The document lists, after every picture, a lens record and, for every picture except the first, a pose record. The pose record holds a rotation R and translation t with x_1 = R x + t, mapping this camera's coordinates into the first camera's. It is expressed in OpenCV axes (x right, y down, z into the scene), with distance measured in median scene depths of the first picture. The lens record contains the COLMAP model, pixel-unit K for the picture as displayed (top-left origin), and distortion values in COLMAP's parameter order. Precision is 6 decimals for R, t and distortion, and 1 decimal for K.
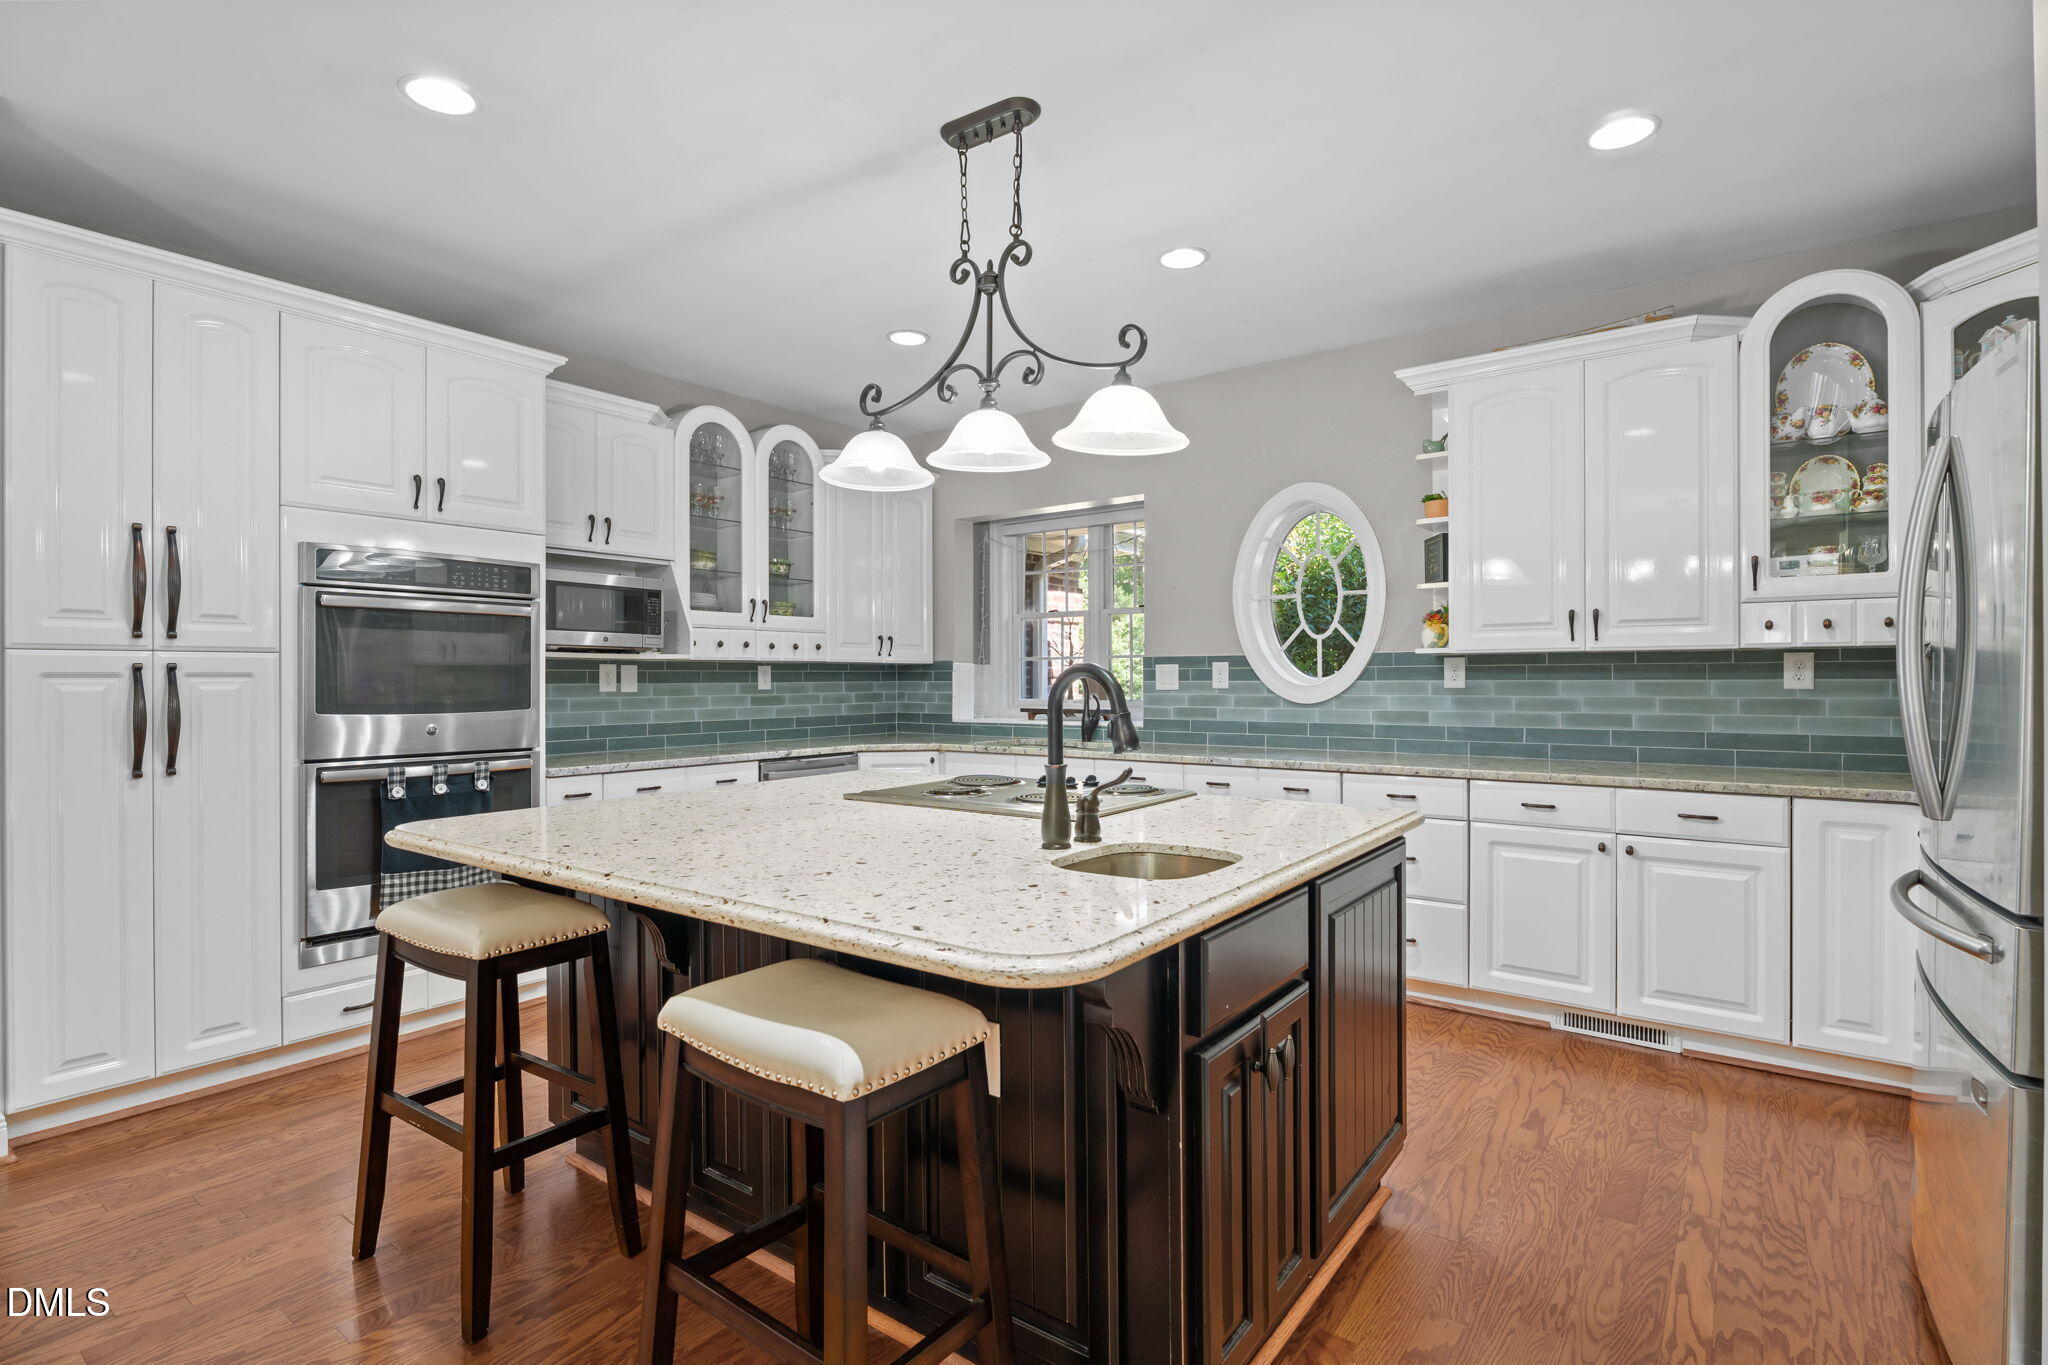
lens RADIAL K [[978.6, 0, 1024.0], [0, 978.6, 682.5], [0, 0, 1]] dist [-0.009489, -0.000012]
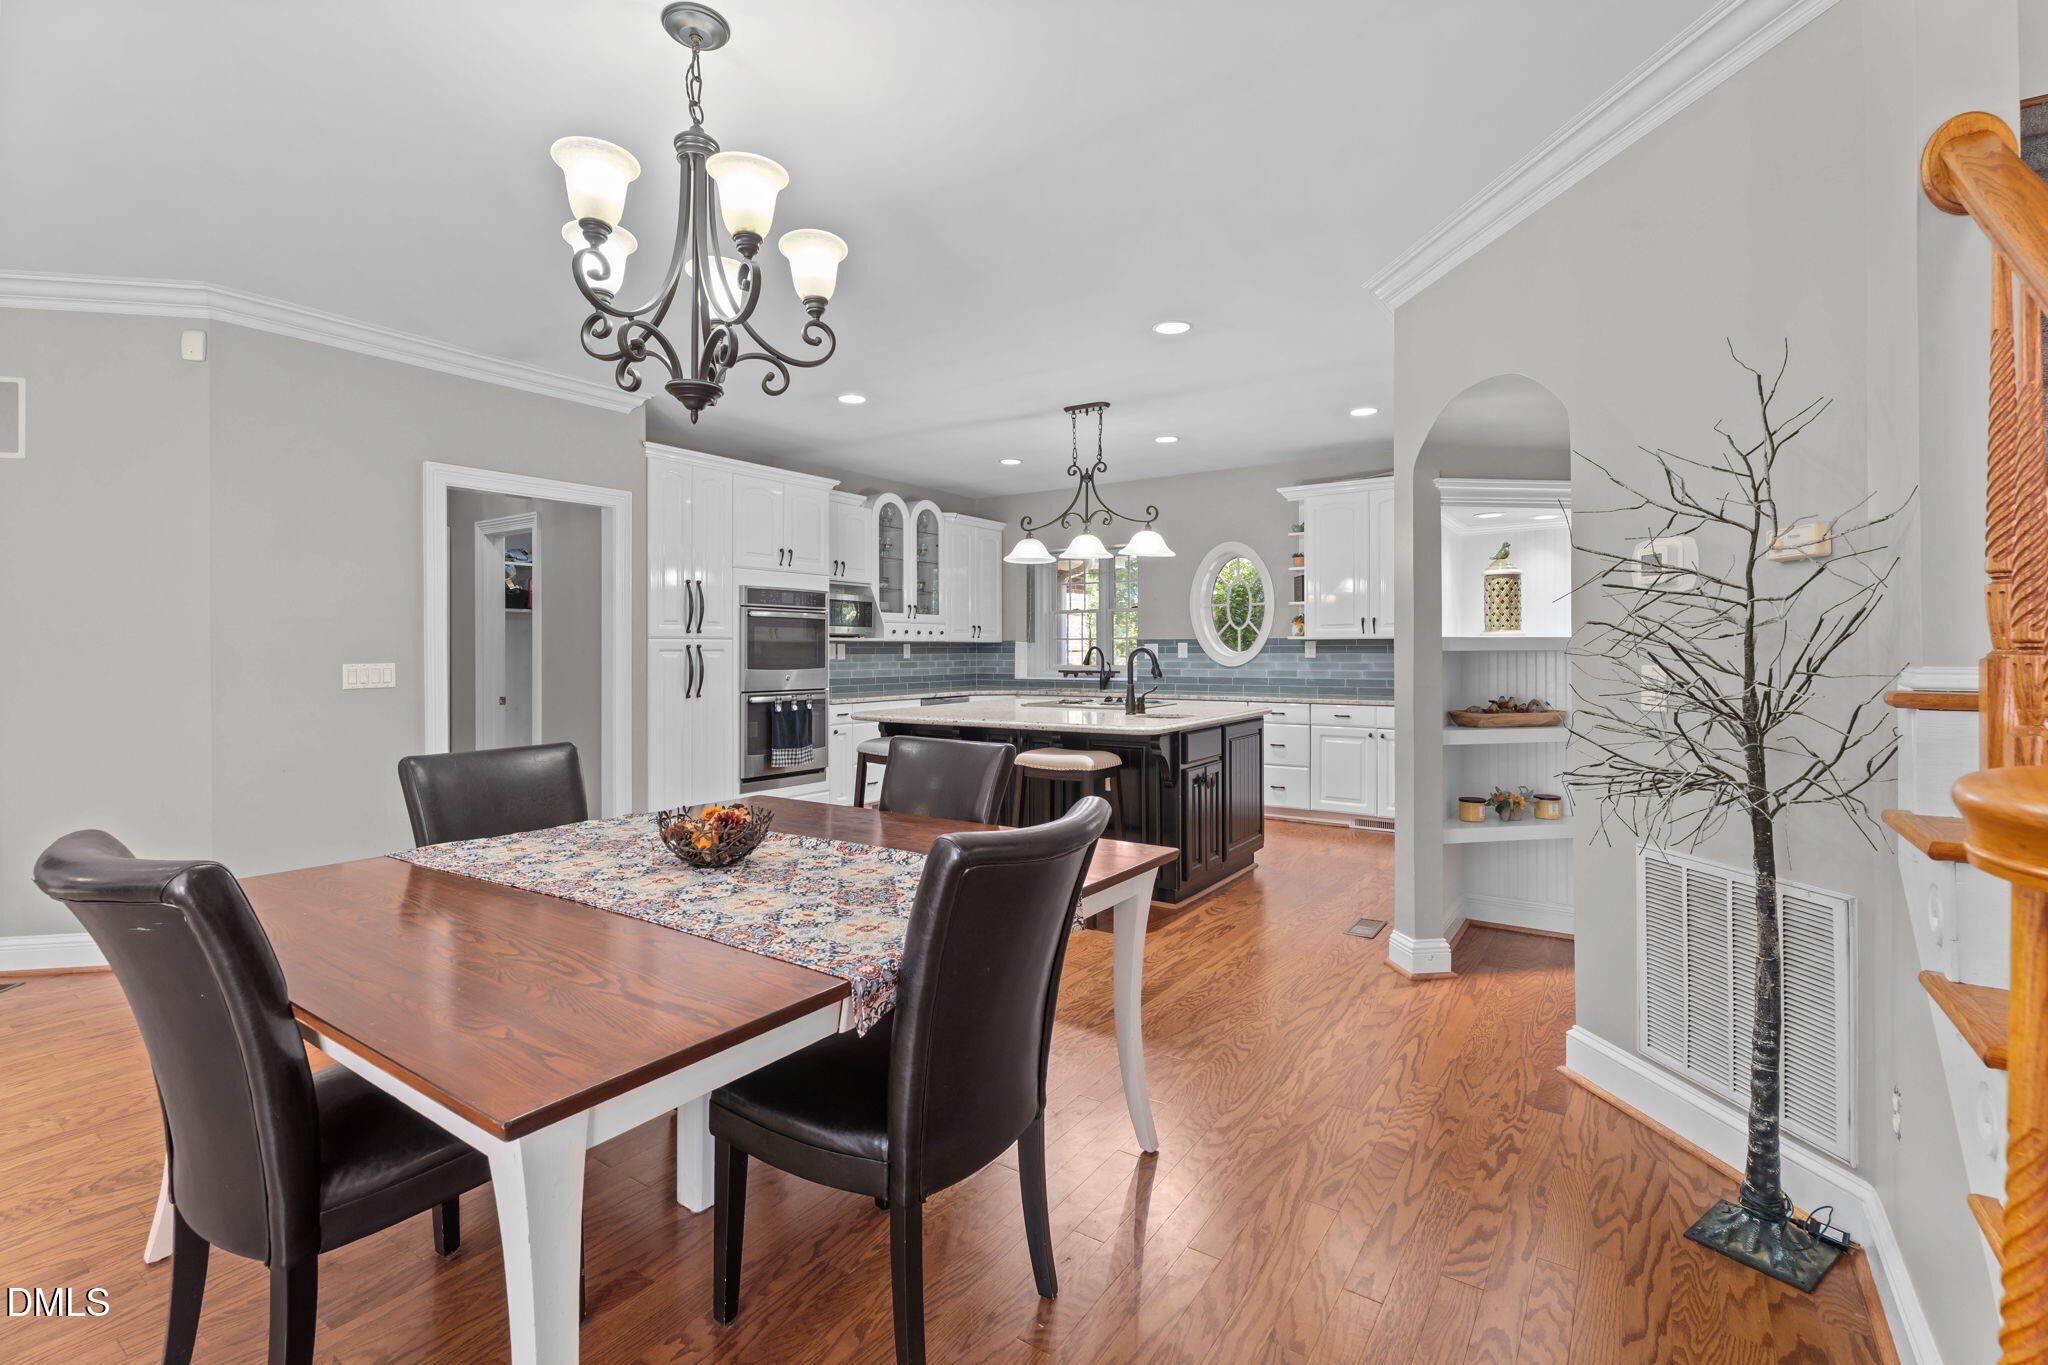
lens RADIAL K [[917.6, 0, 1026.3], [0, 917.6, 655.4], [0, 0, 1]] dist [-0.001644, -0.000013]
pose [[0.999128, 0.001753, 0.041705, -0.173254], [-0.001797, 0.999998, 0.001024, 0.000536], [-0.041703, -0.001099, 0.999129, -0.736662]]
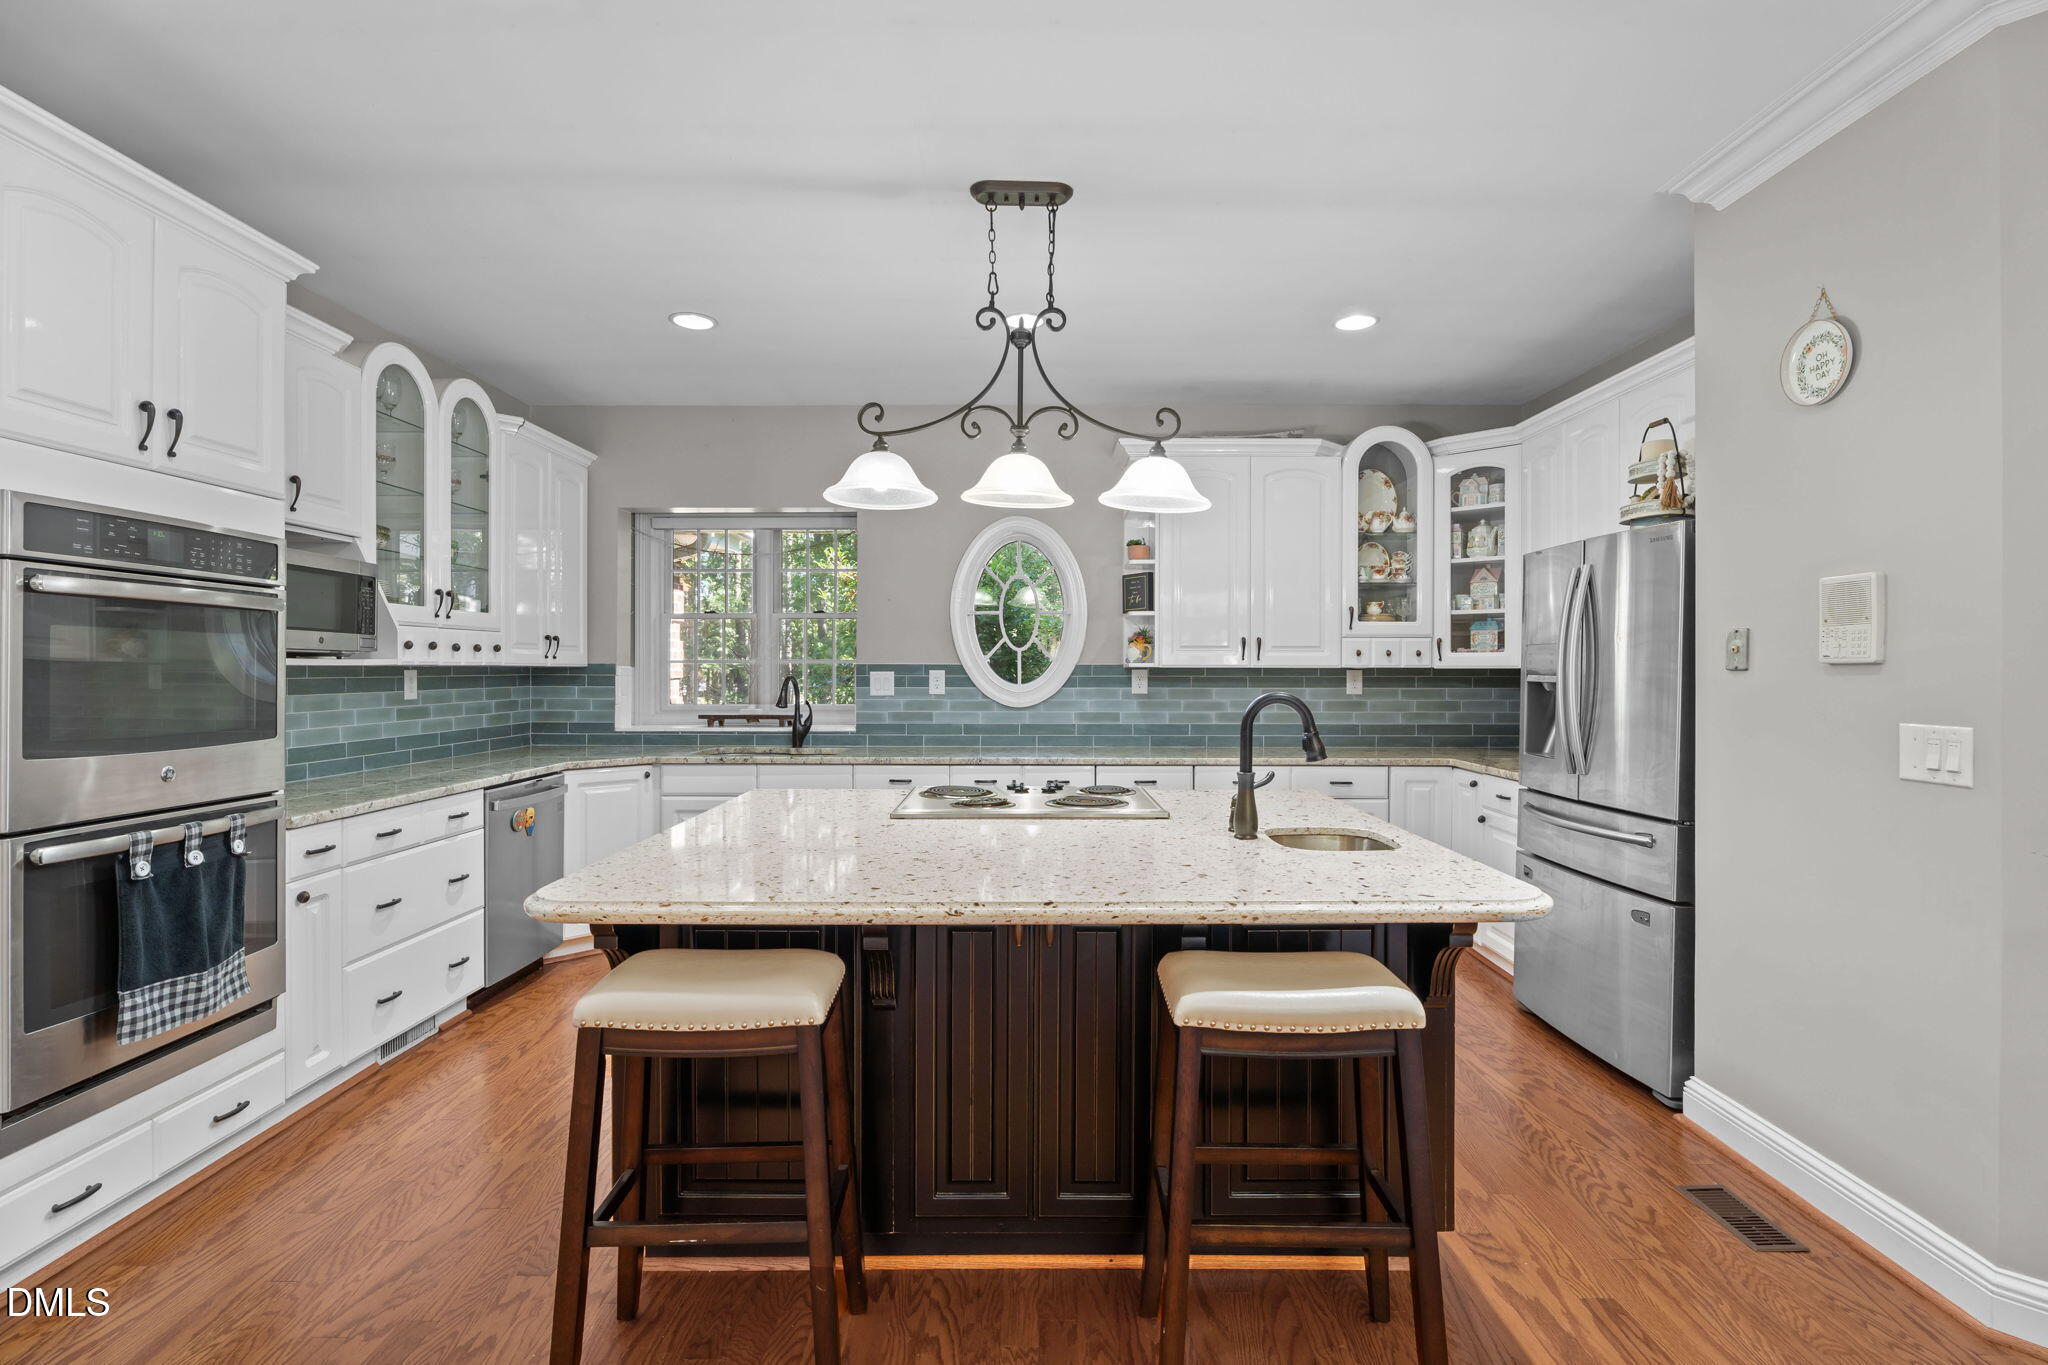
lens RADIAL K [[975.1, 0, 1032.3], [0, 975.1, 676.6], [0, 0, 1]] dist [-0.010050, 0.000416]
pose [[0.801884, 0.000960, 0.597479, -0.446041], [-0.002822, 0.999994, 0.002182, -0.019761], [-0.597473, -0.003436, 0.801882, 0.073877]]
